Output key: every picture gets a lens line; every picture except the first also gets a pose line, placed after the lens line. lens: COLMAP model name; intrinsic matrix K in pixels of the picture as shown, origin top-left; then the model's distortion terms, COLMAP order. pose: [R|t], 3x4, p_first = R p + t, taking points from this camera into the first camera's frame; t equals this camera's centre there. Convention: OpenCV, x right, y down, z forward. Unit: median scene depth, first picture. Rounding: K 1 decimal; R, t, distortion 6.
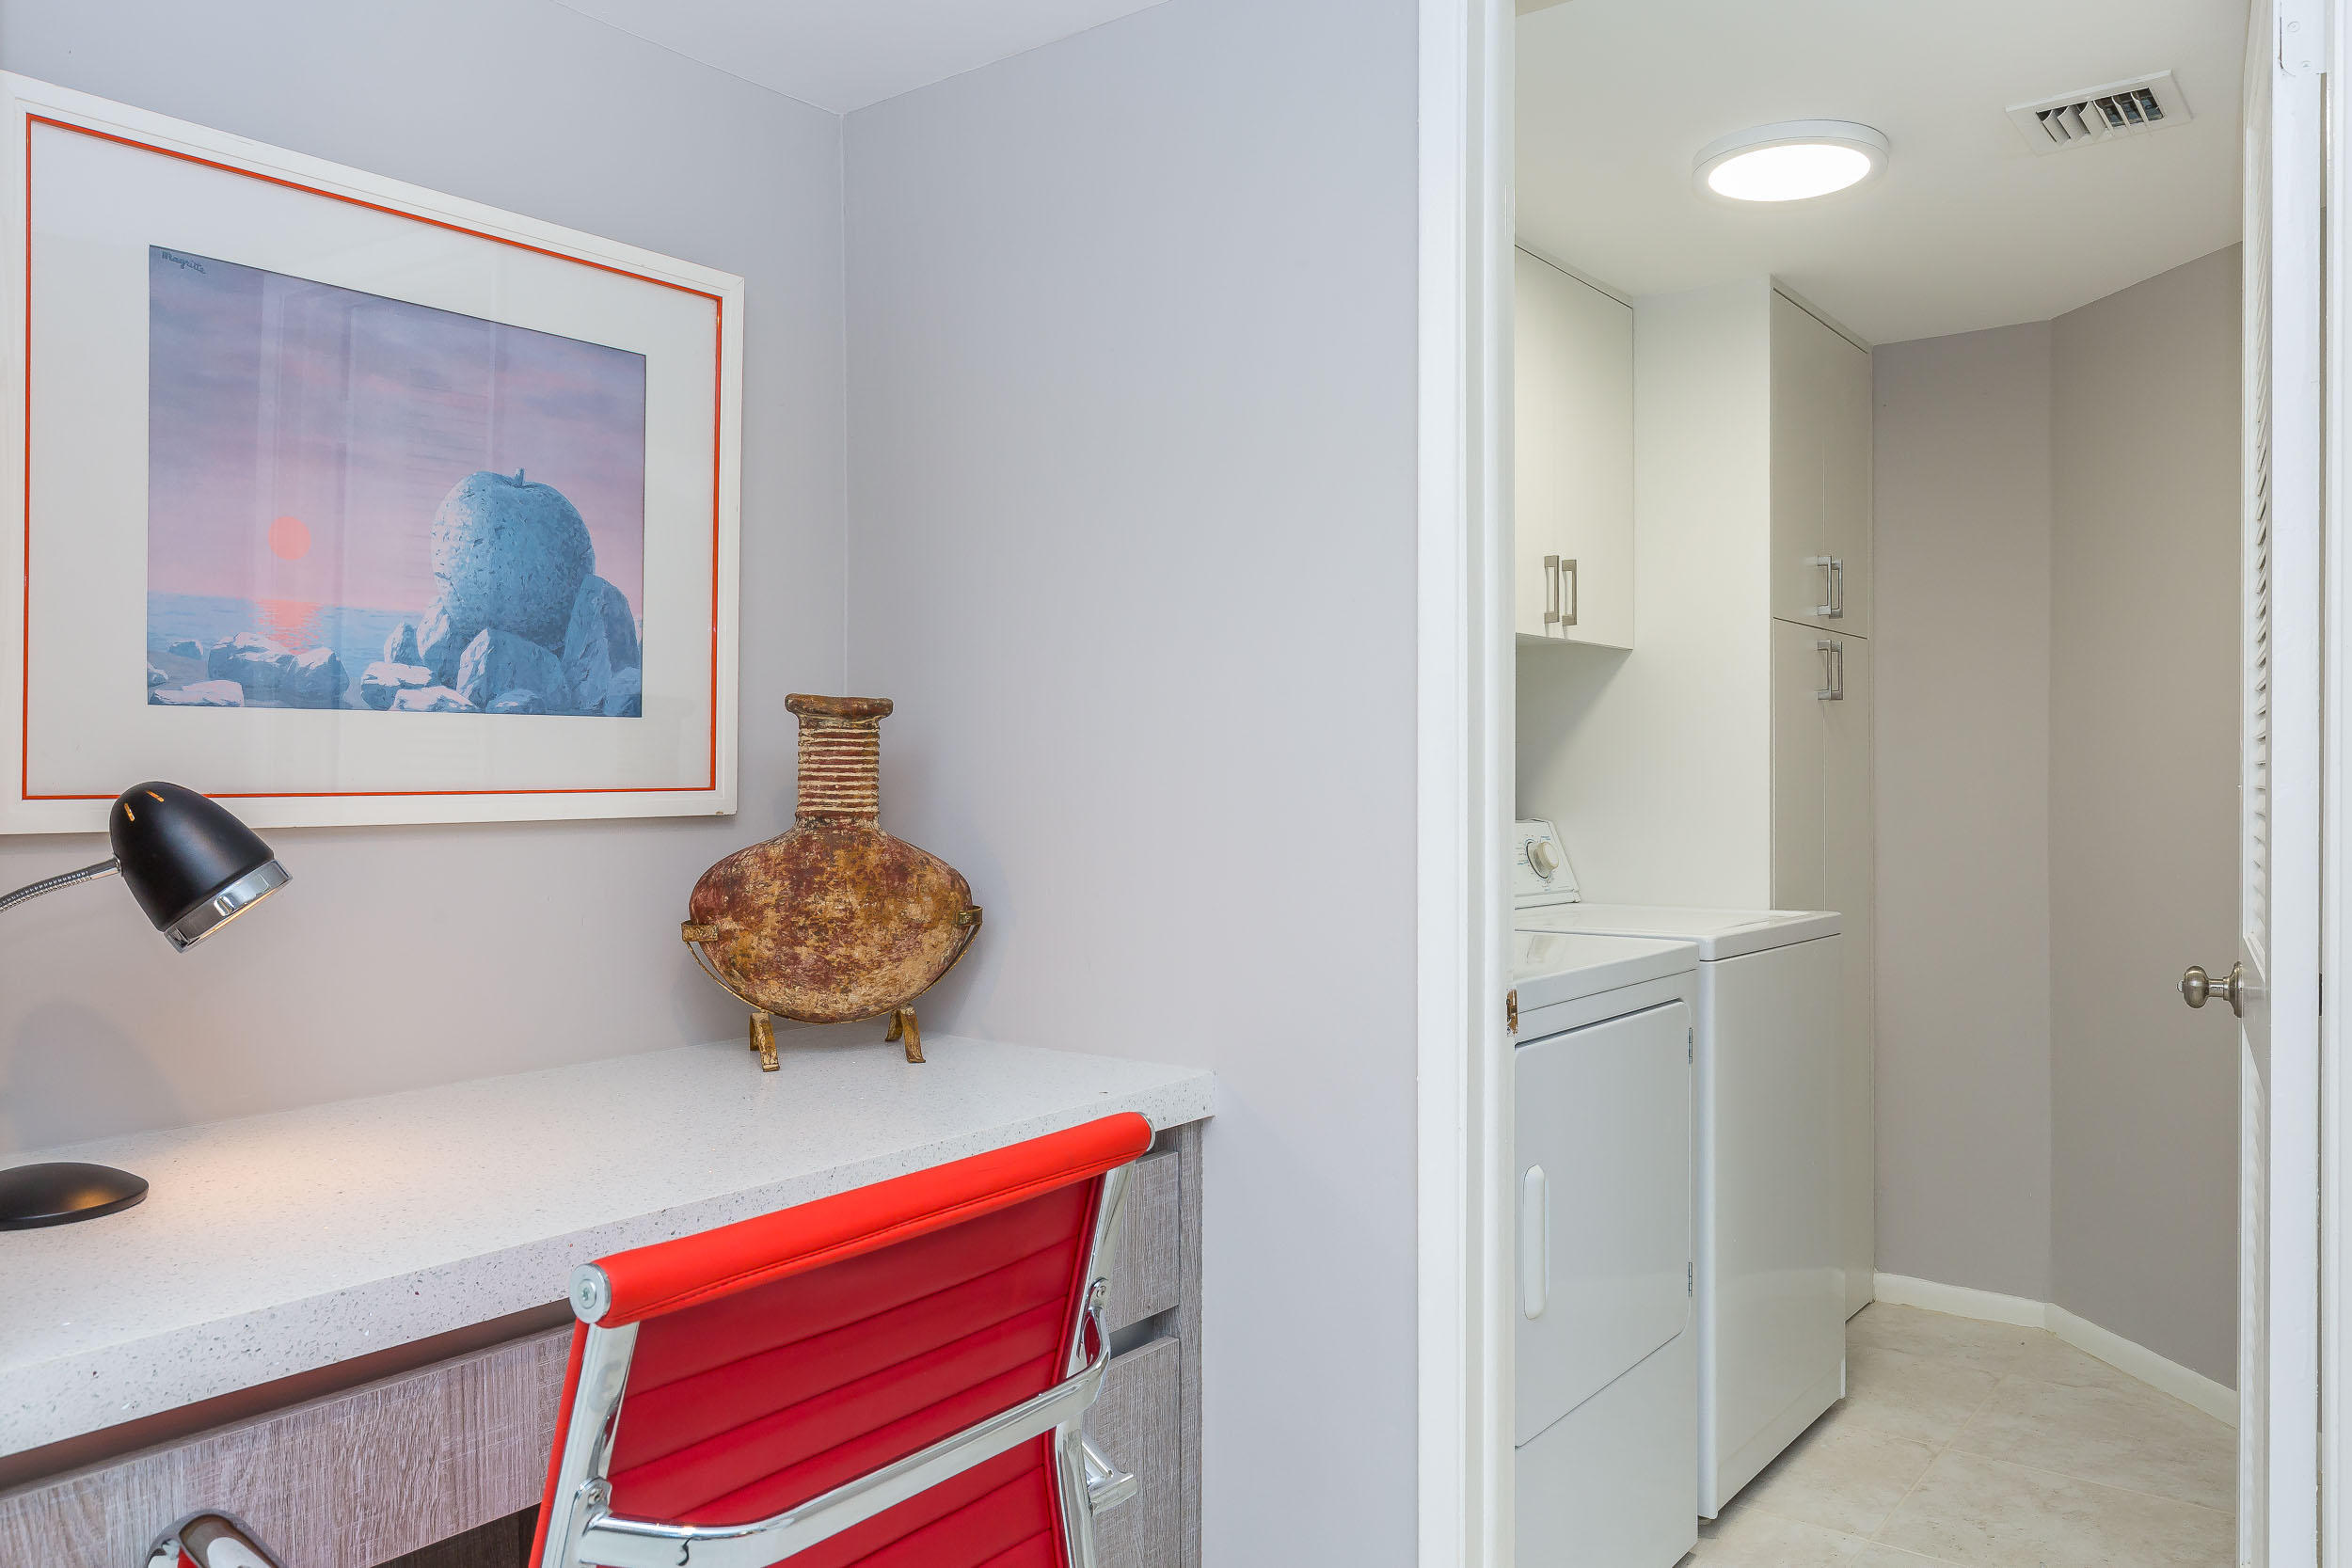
lens RADIAL K [[1742.6, 0, 1178.0], [0, 1742.6, 778.2], [0, 0, 1]] dist [0.002460, 0.000688]
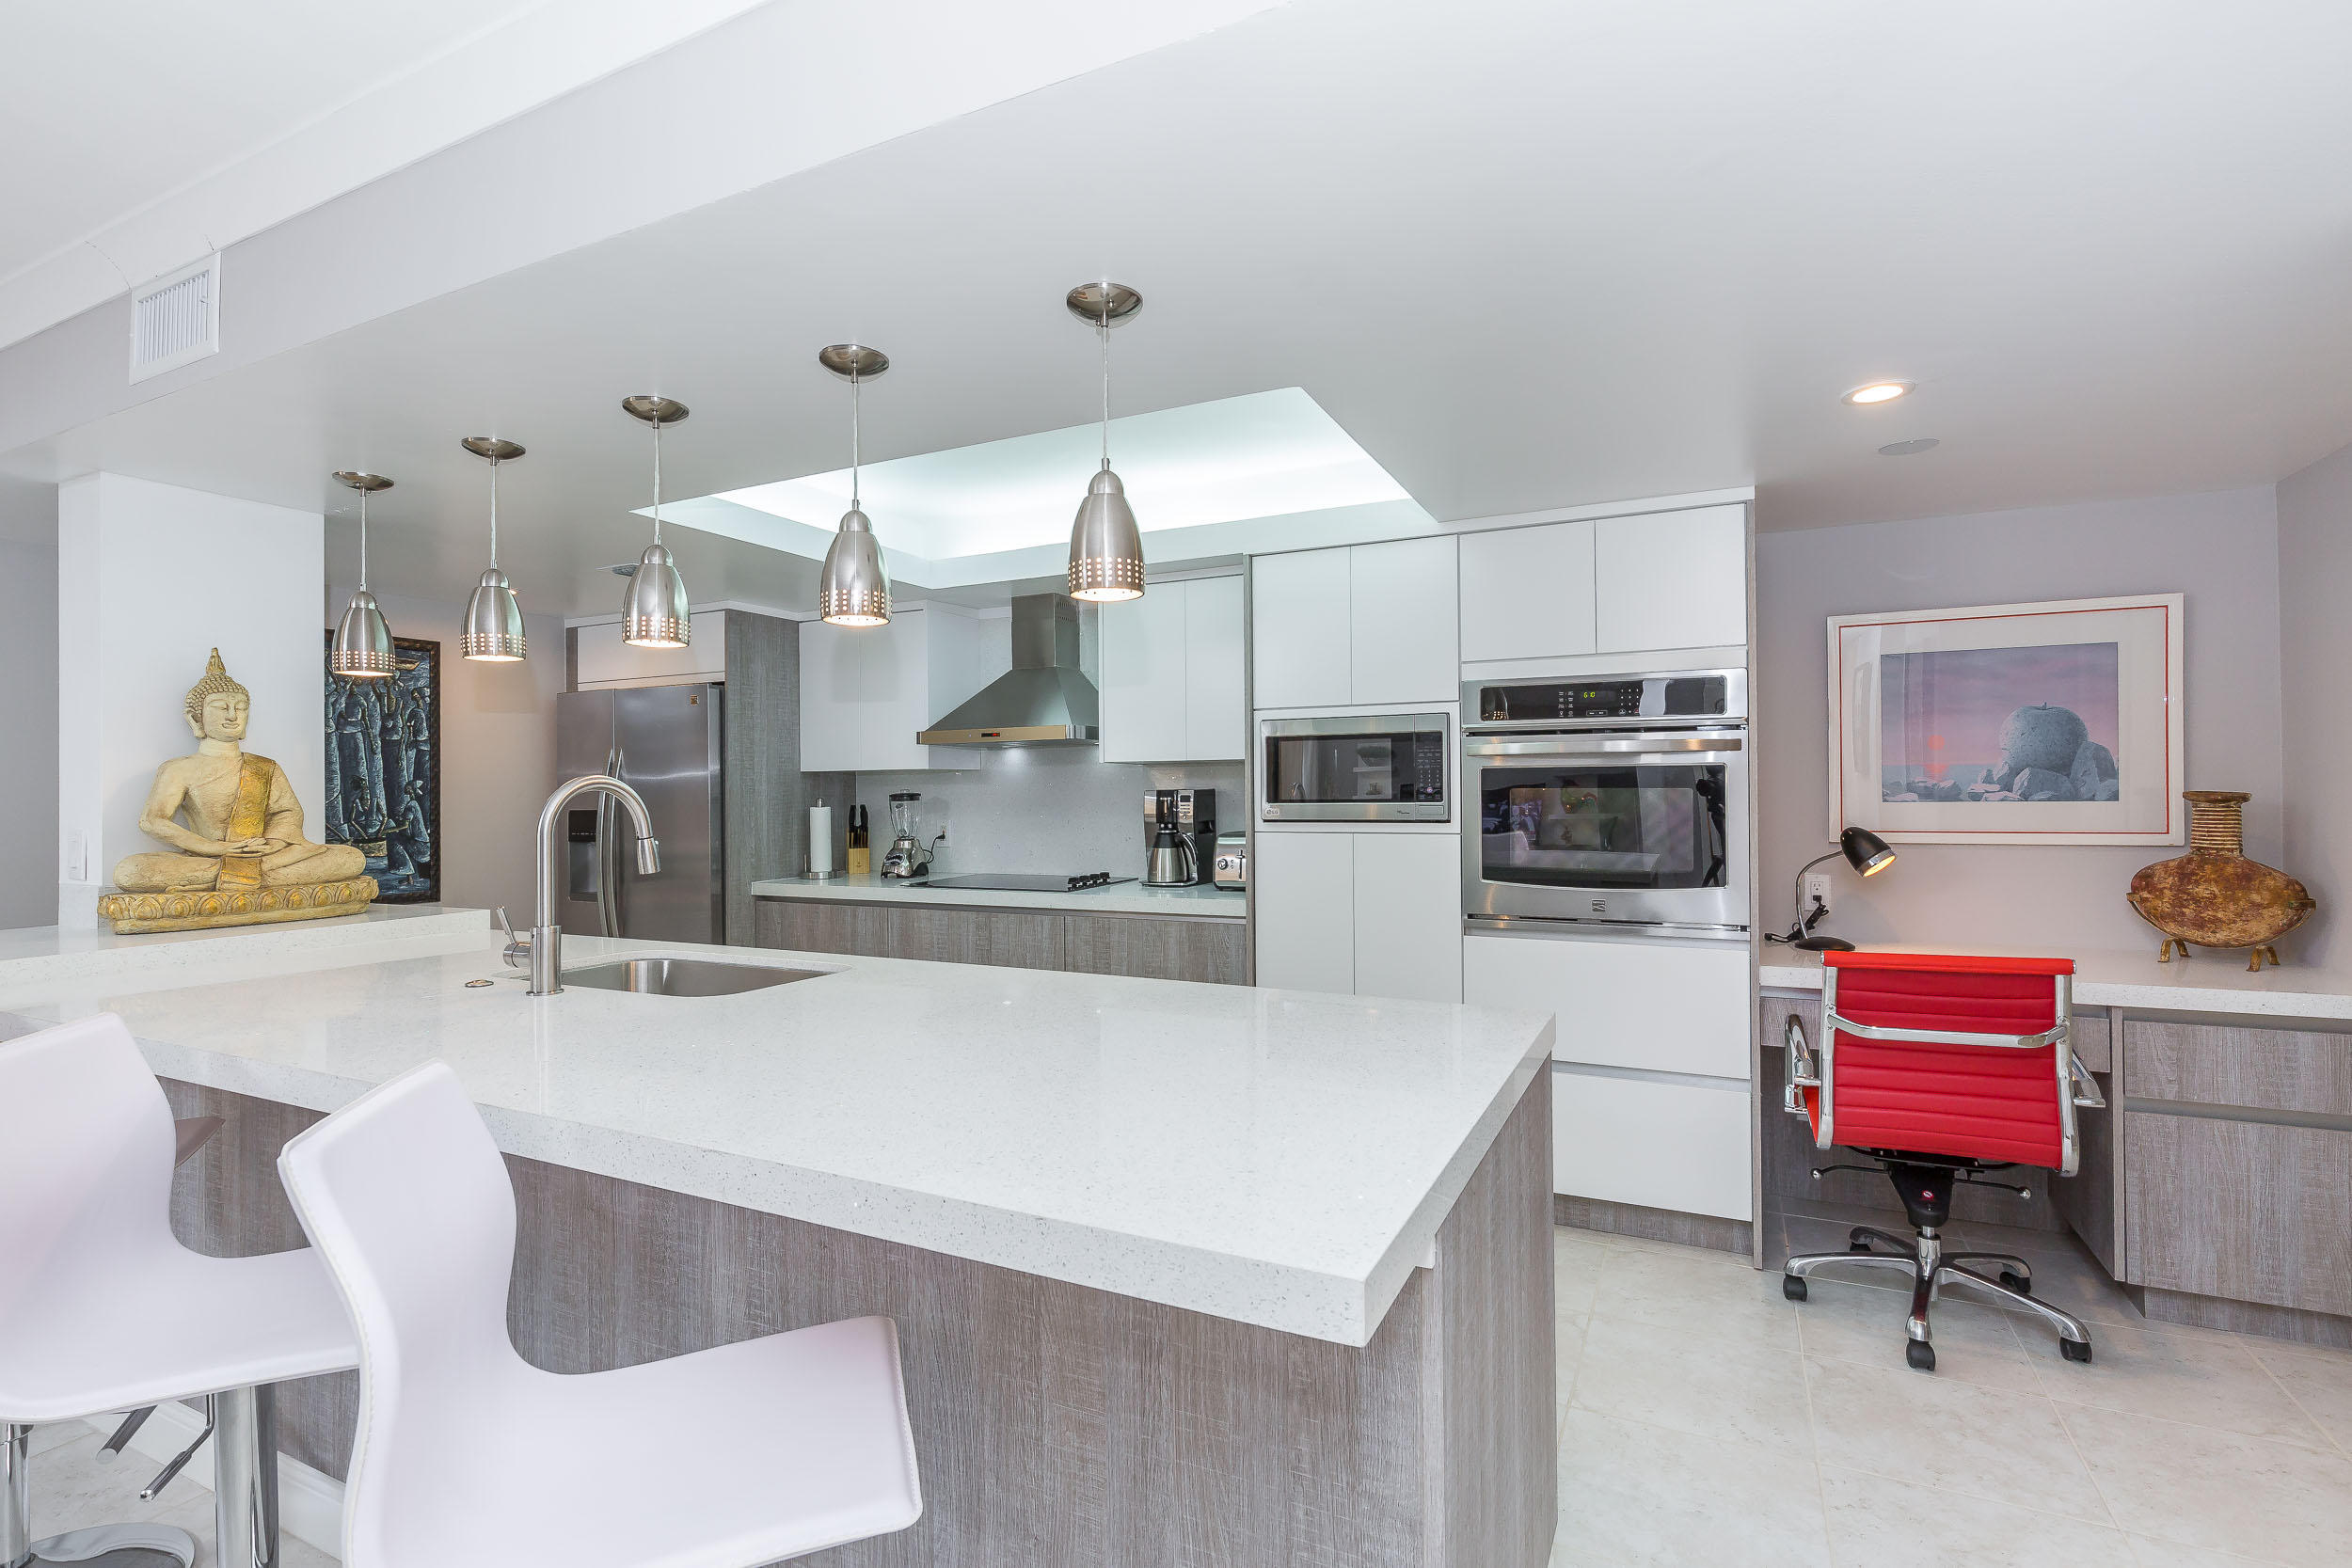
lens RADIAL K [[1109.7, 0, 1173.7], [0, 1109.7, 781.9], [0, 0, 1]] dist [-0.000478, 0.000753]
pose [[0.156371, -0.009031, -0.987657, 0.948784], [0.005215, 0.999952, -0.008318, -0.055371], [0.987685, -0.003850, 0.156410, -0.453116]]
